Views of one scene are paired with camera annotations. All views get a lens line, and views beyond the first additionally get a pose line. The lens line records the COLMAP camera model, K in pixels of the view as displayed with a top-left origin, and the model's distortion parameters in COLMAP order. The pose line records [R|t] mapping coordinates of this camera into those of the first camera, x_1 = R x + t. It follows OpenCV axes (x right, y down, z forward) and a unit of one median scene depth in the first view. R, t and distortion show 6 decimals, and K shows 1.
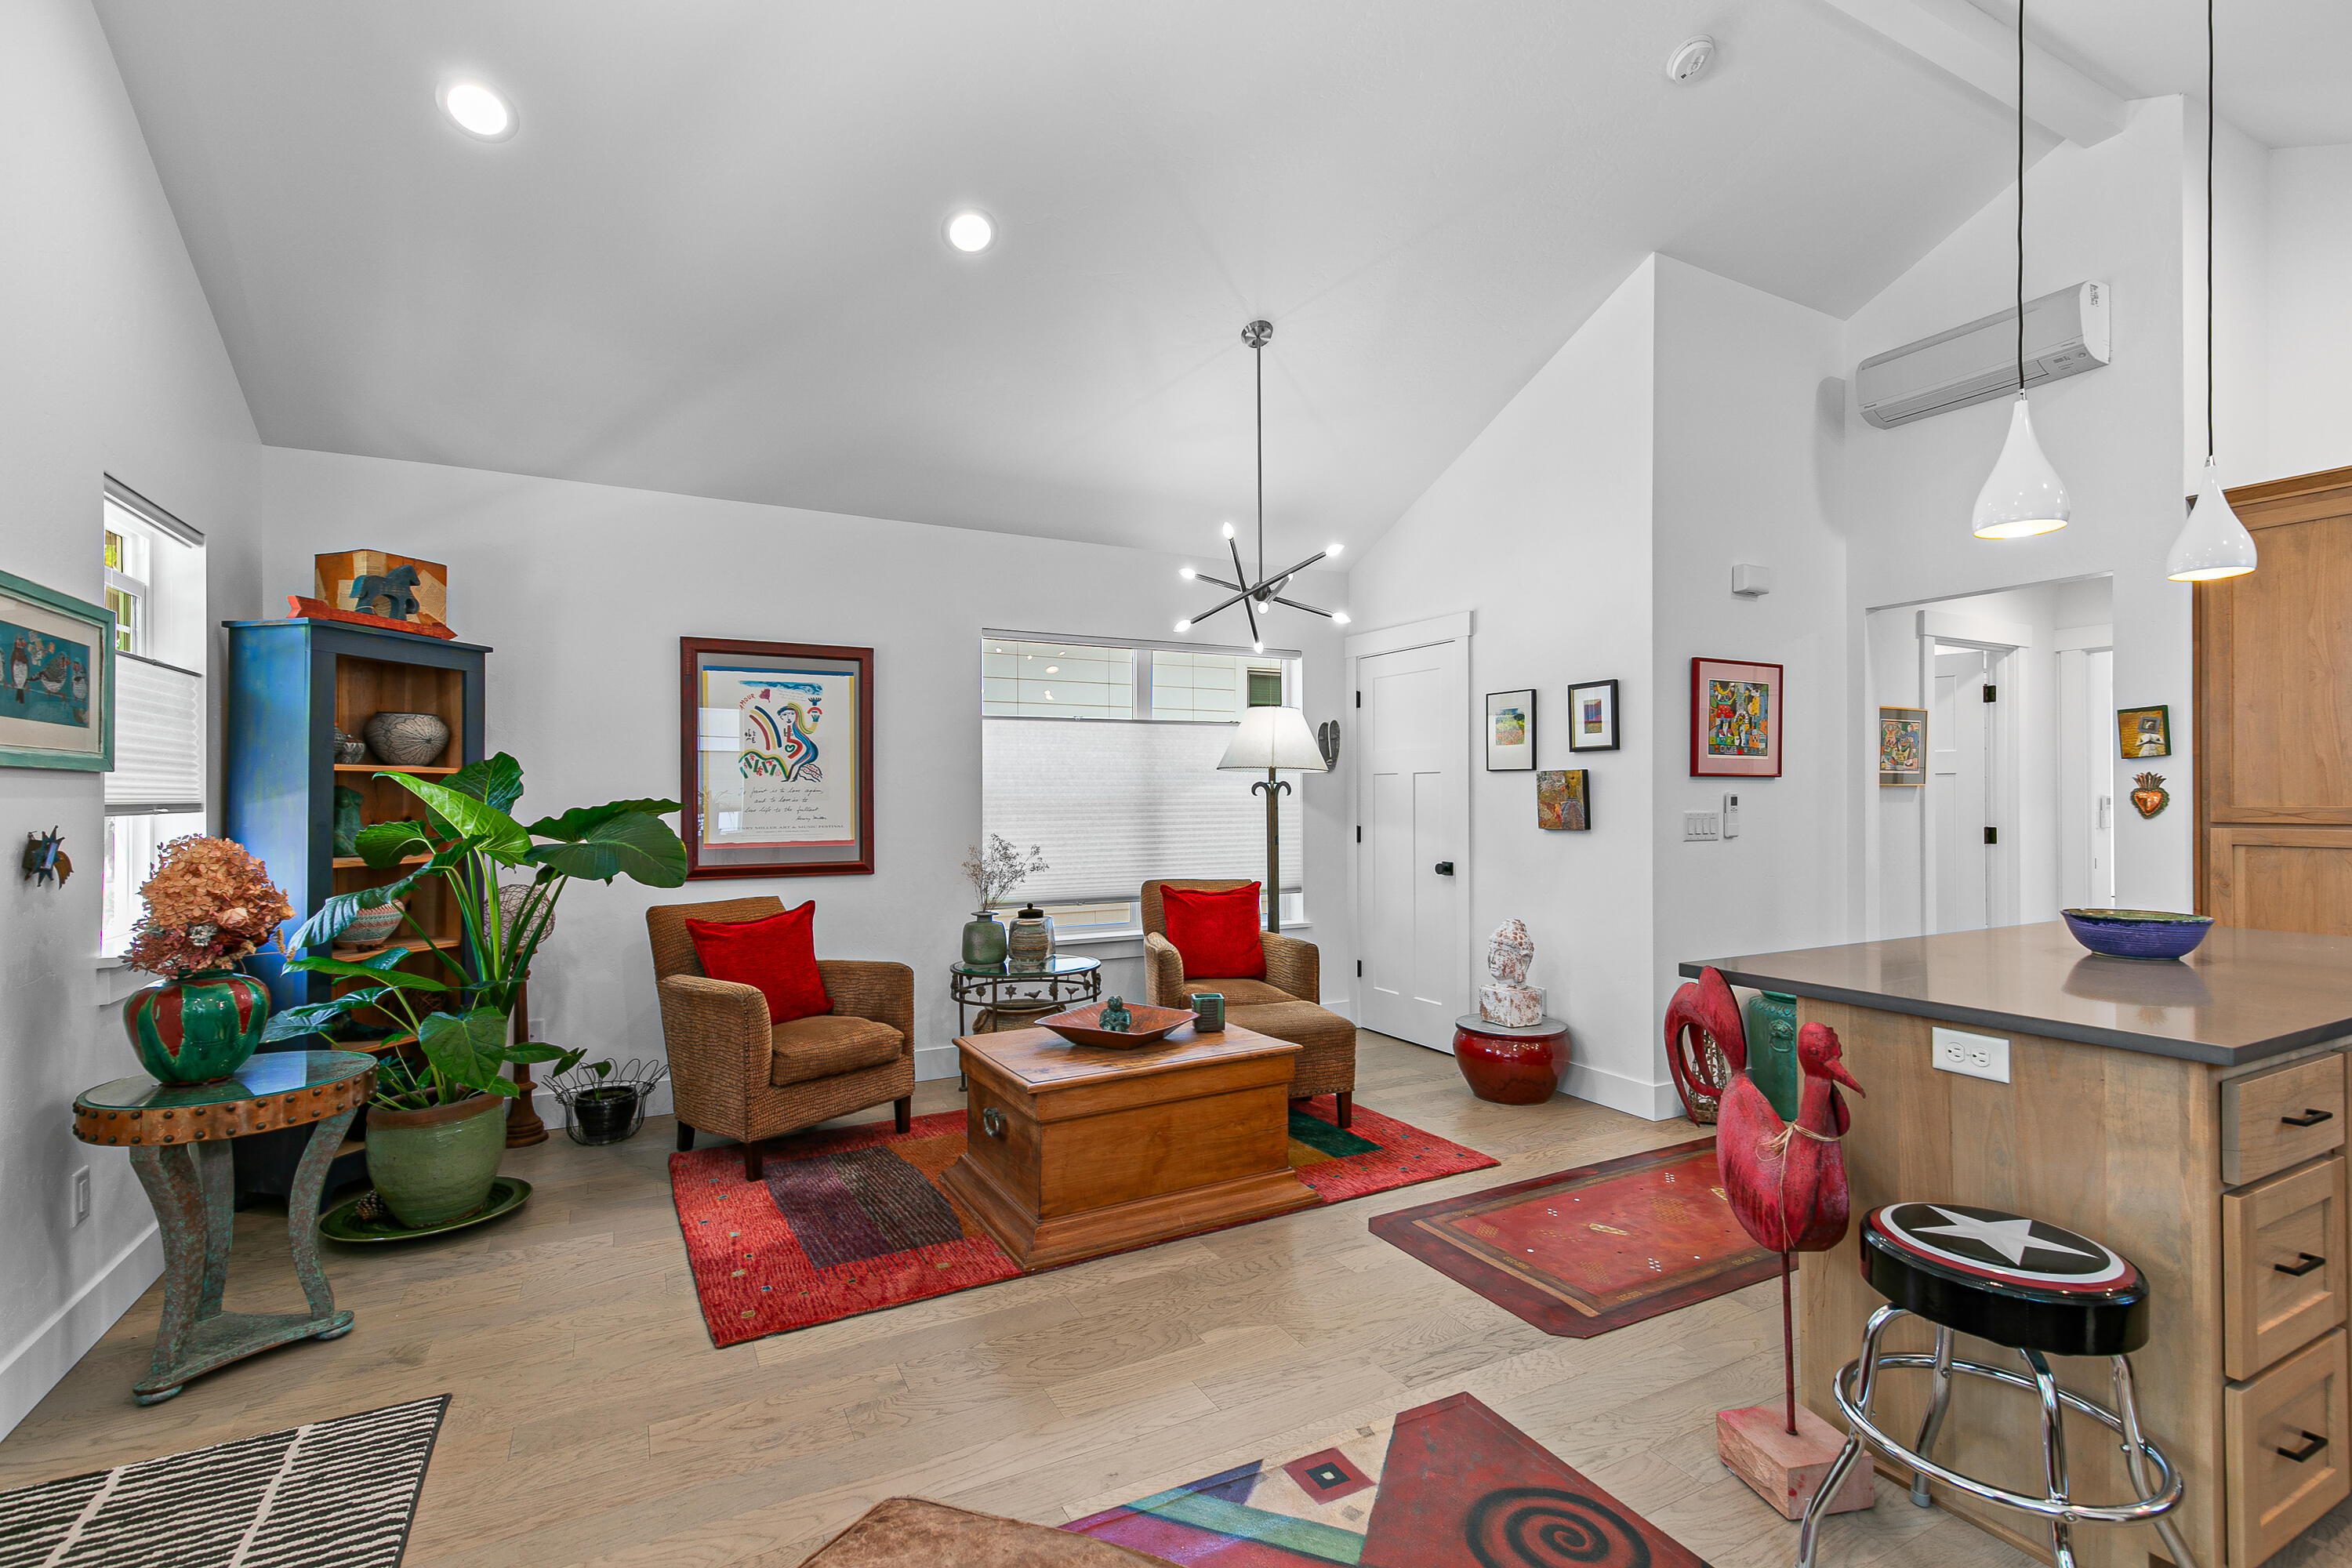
lens RADIAL K [[1067.9, 0, 1181.6], [0, 1067.9, 792.1], [0, 0, 1]] dist [0.012790, -0.003624]
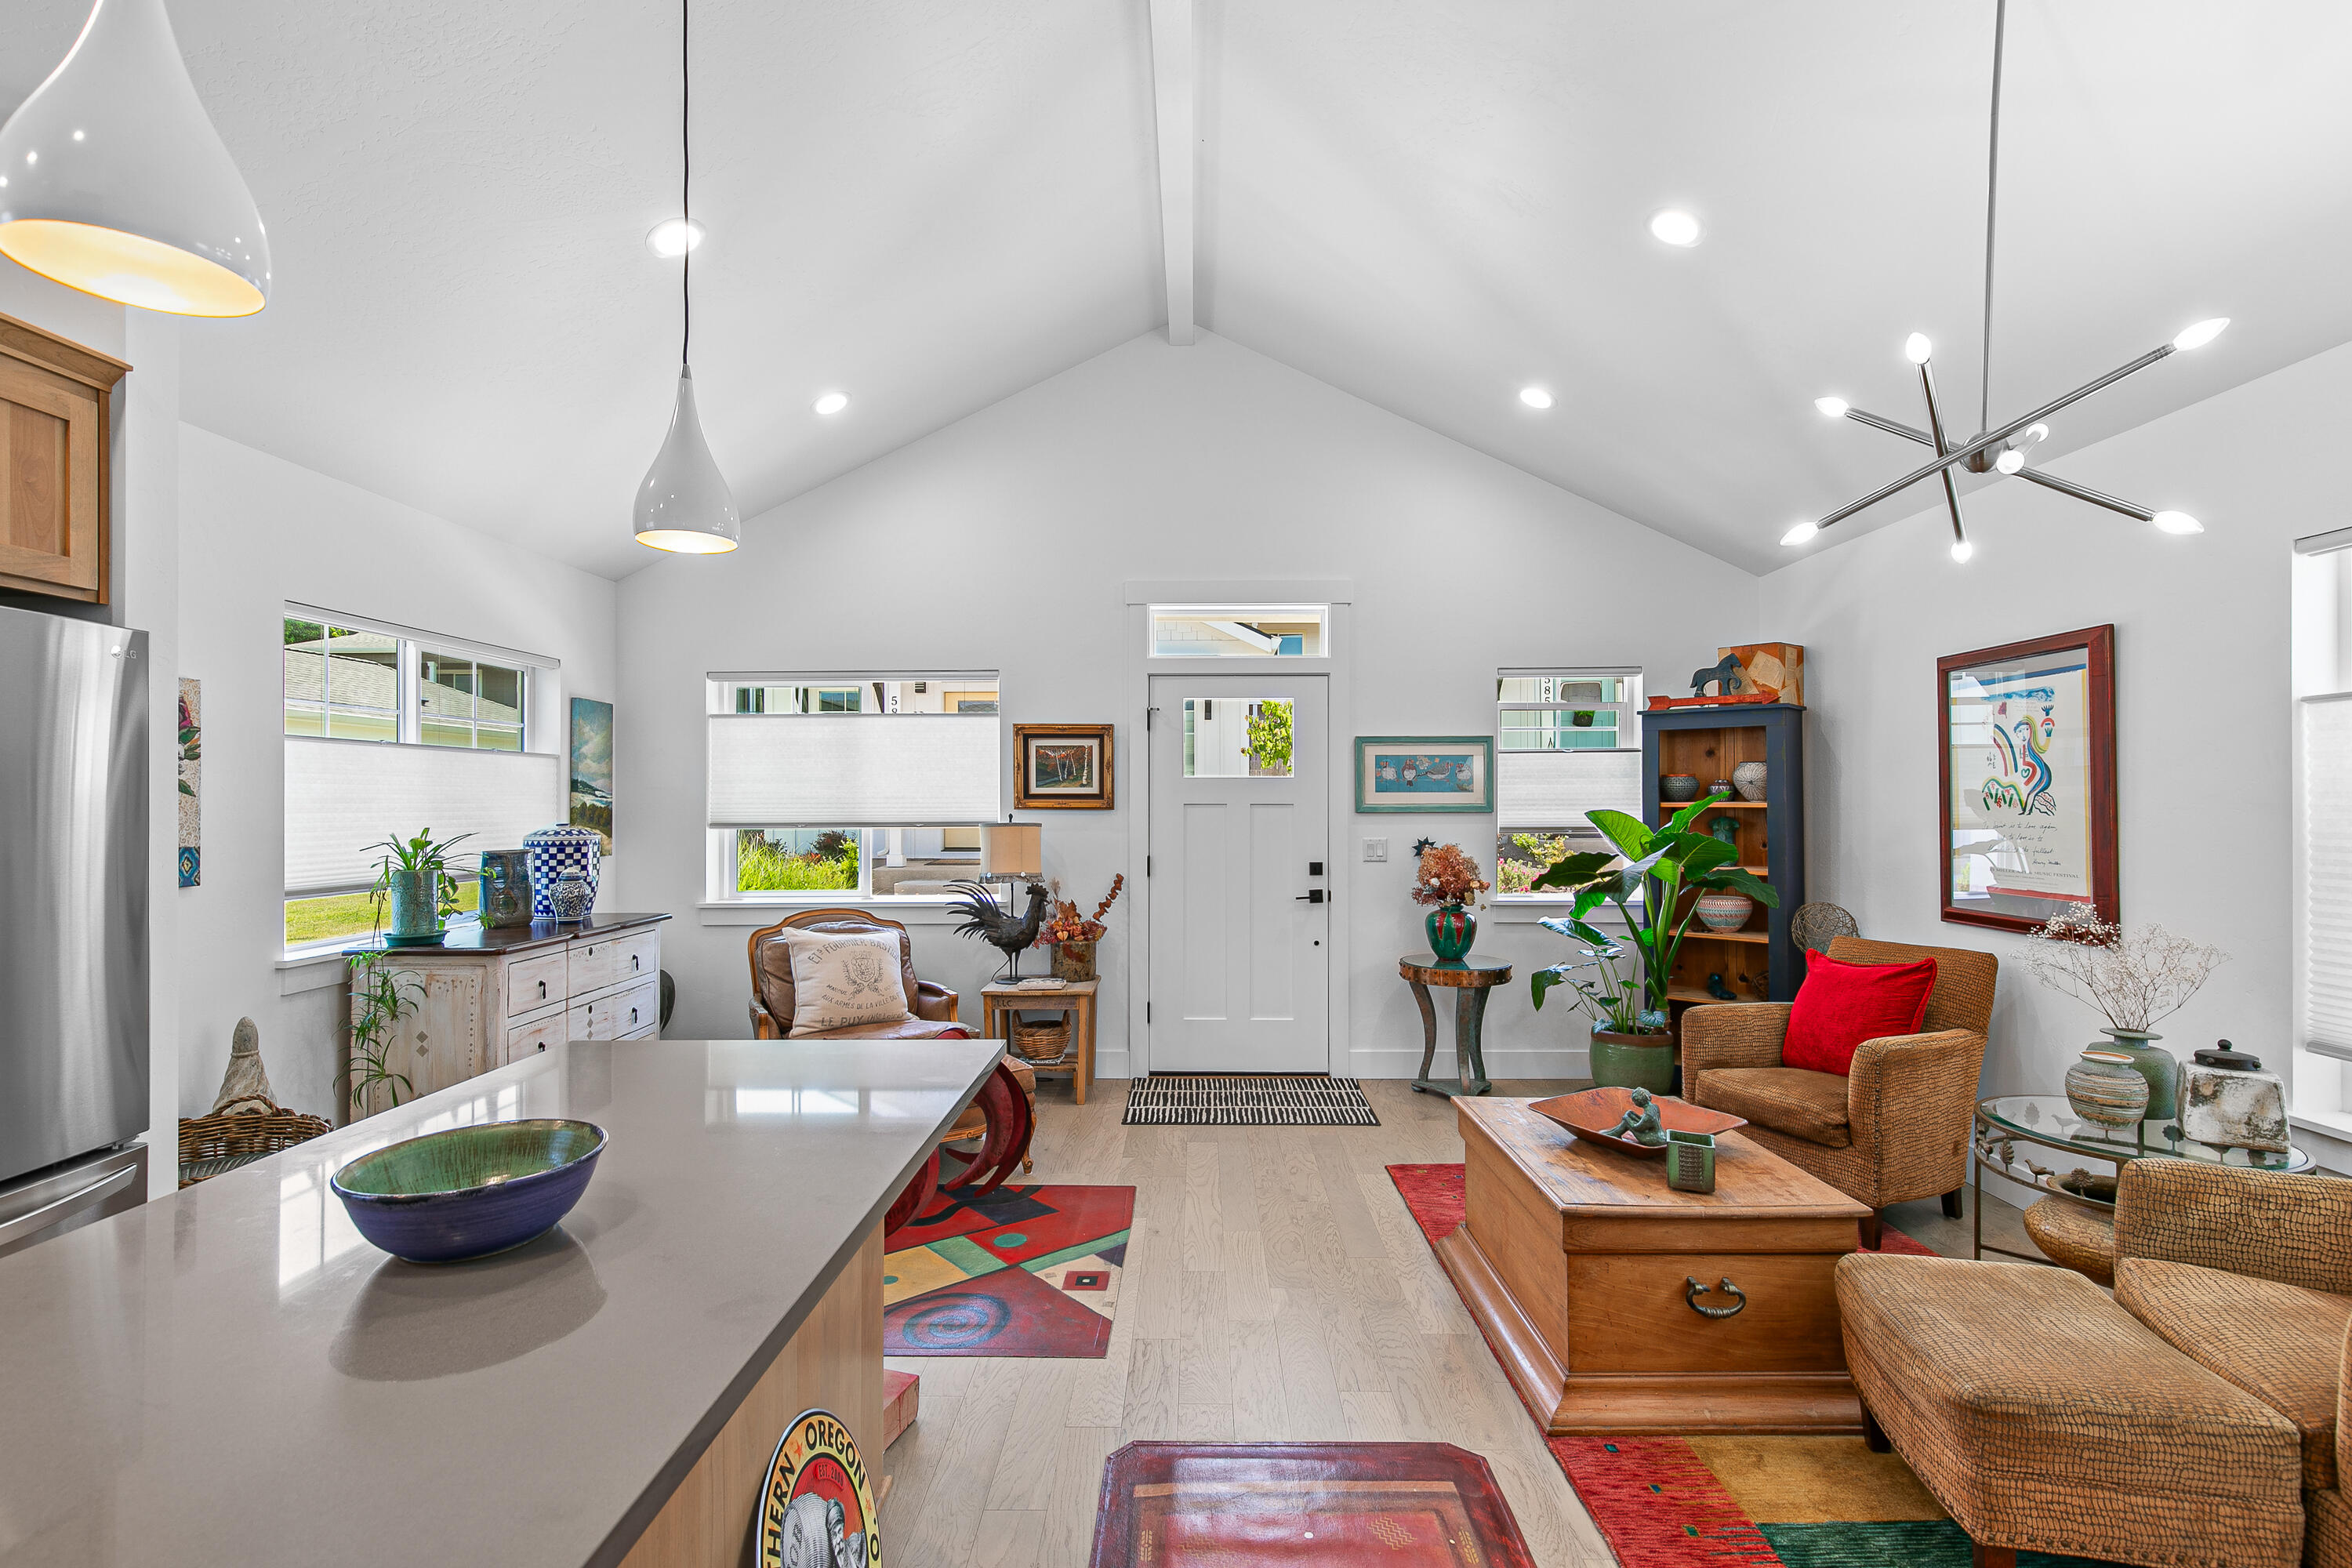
lens RADIAL K [[1067.9, 0, 1181.6], [0, 1067.9, 792.1], [0, 0, 1]] dist [0.012790, -0.003624]
pose [[-0.471246, -0.004088, -0.881993, 0.599924], [0.008978, 0.999915, -0.009431, -0.023961], [0.881956, -0.012363, -0.471169, 0.787919]]
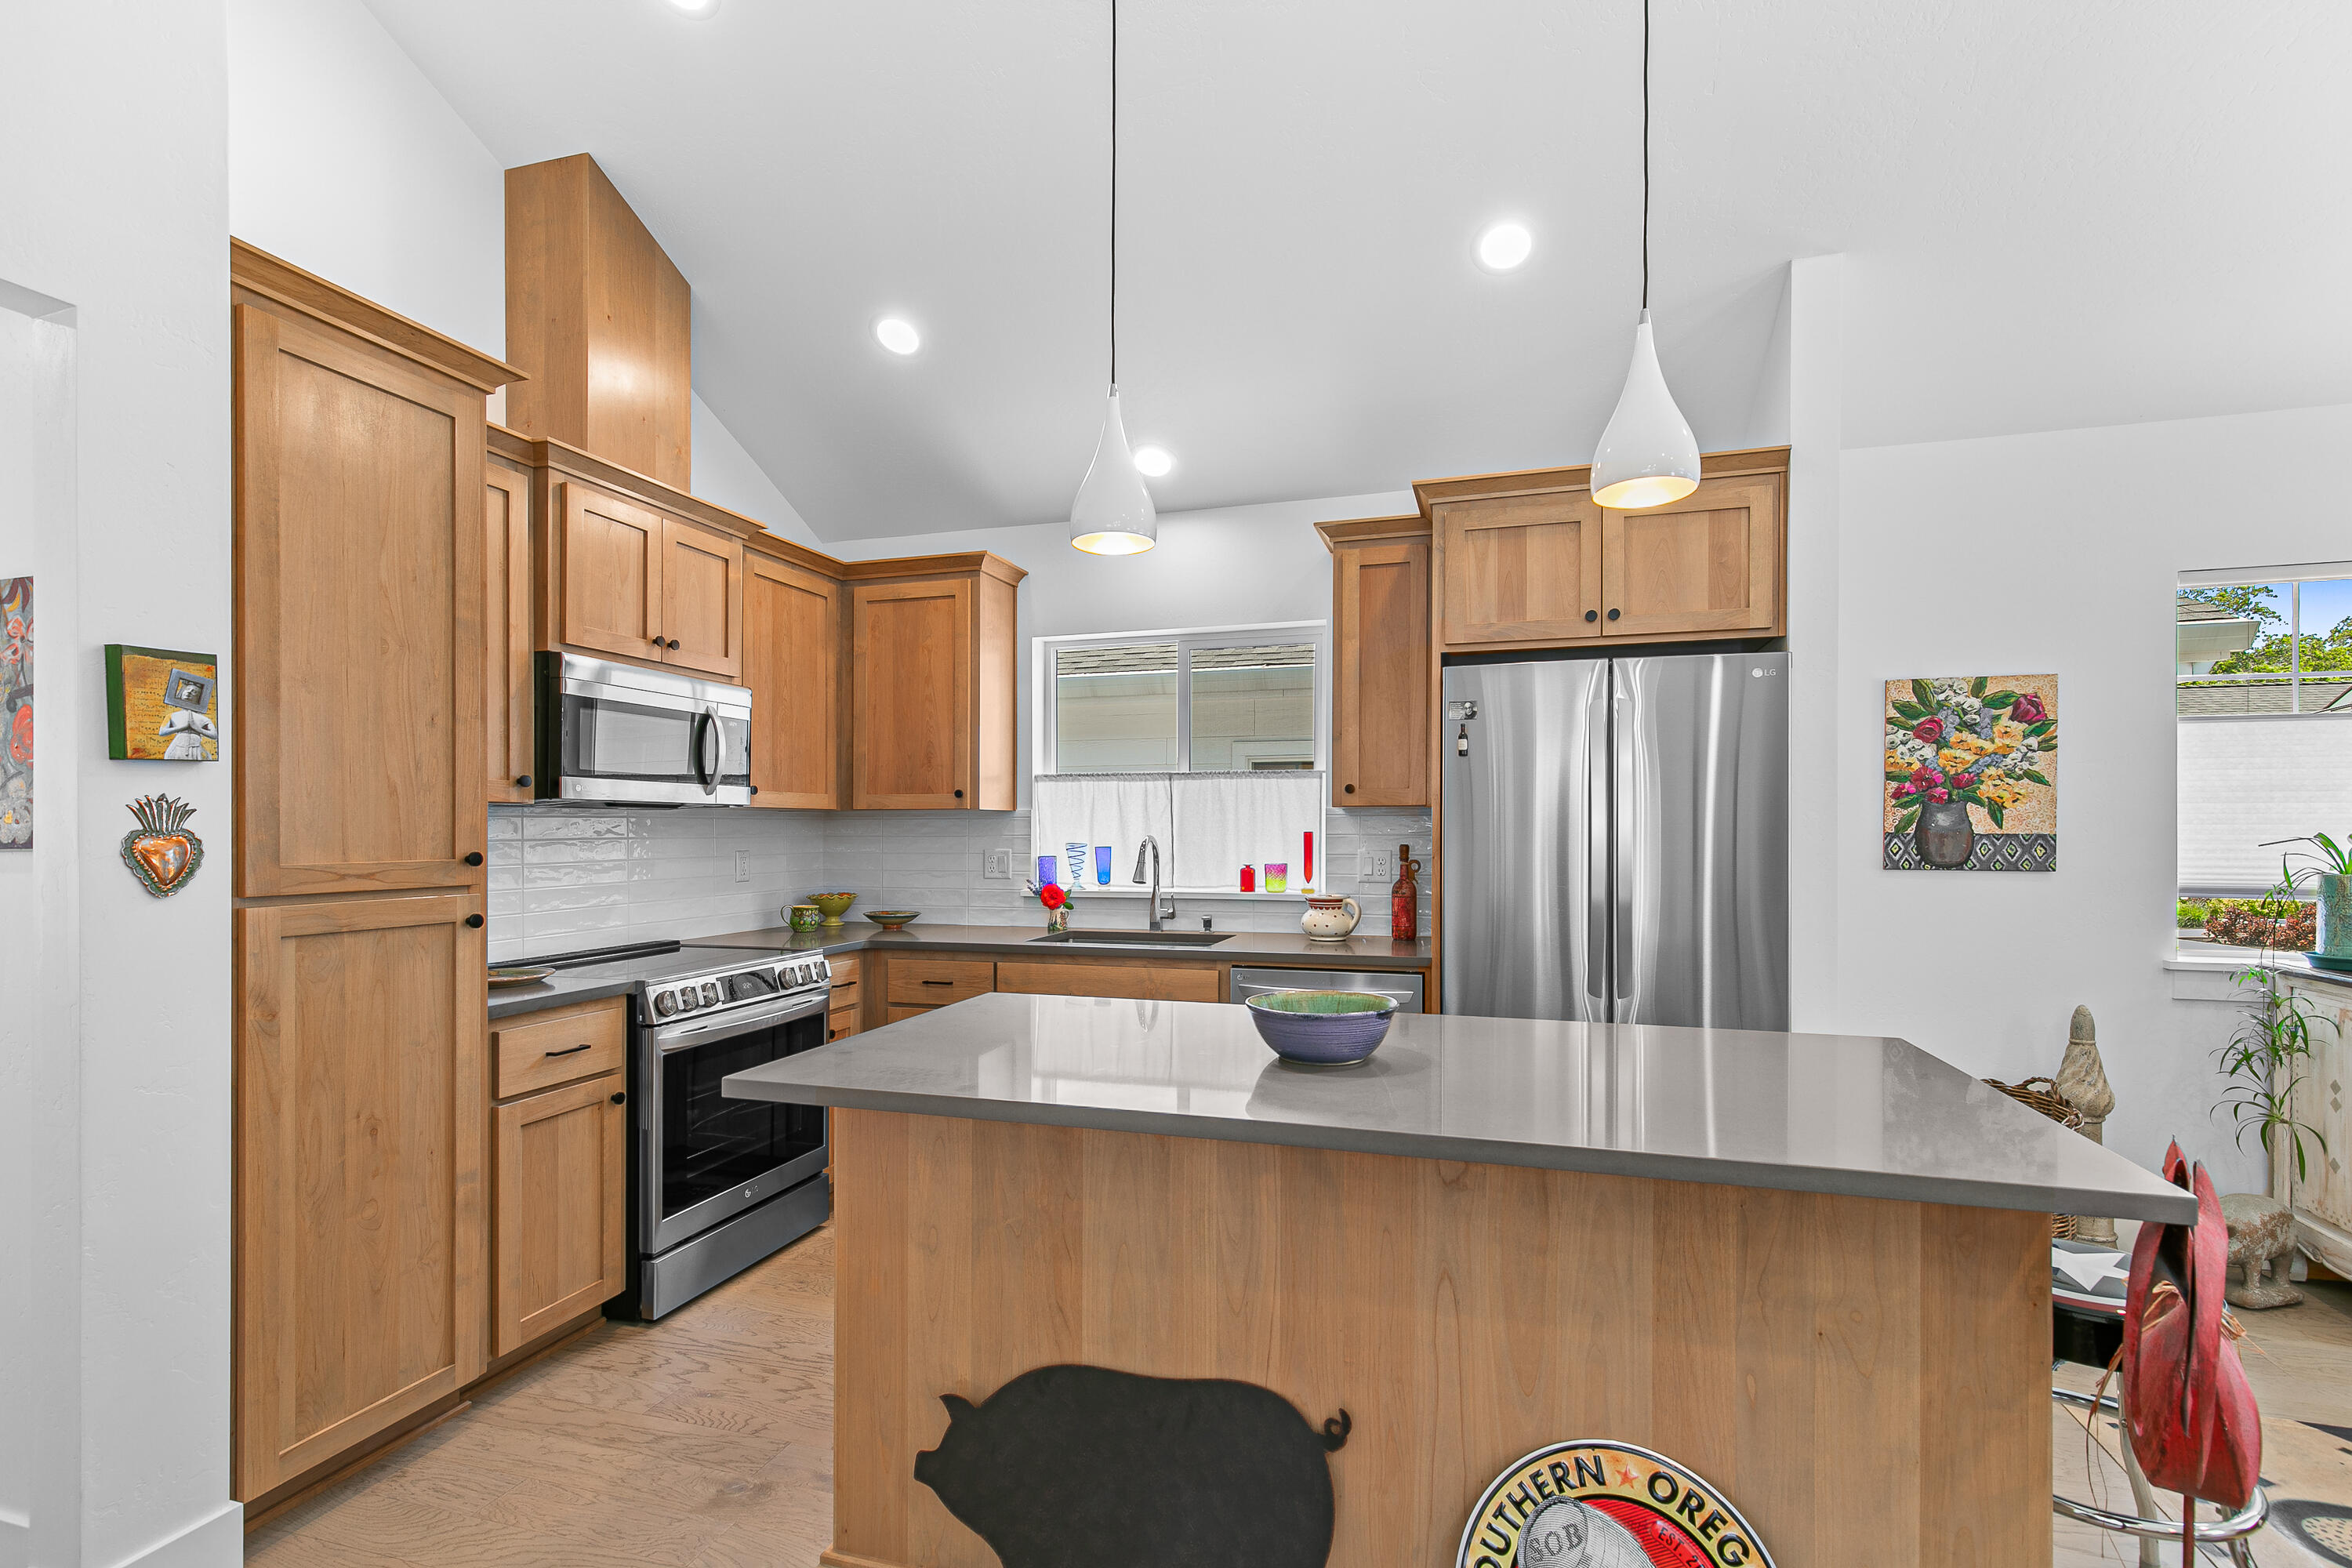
lens RADIAL K [[1082.4, 0, 1188.5], [0, 1082.4, 824.0], [0, 0, 1]] dist [0.006039, -0.000743]
pose [[-0.717706, 0.006143, 0.696320, 0.218755], [-0.000834, 0.999953, -0.009682, -0.001650], [-0.696346, -0.007530, -0.717667, 0.828854]]
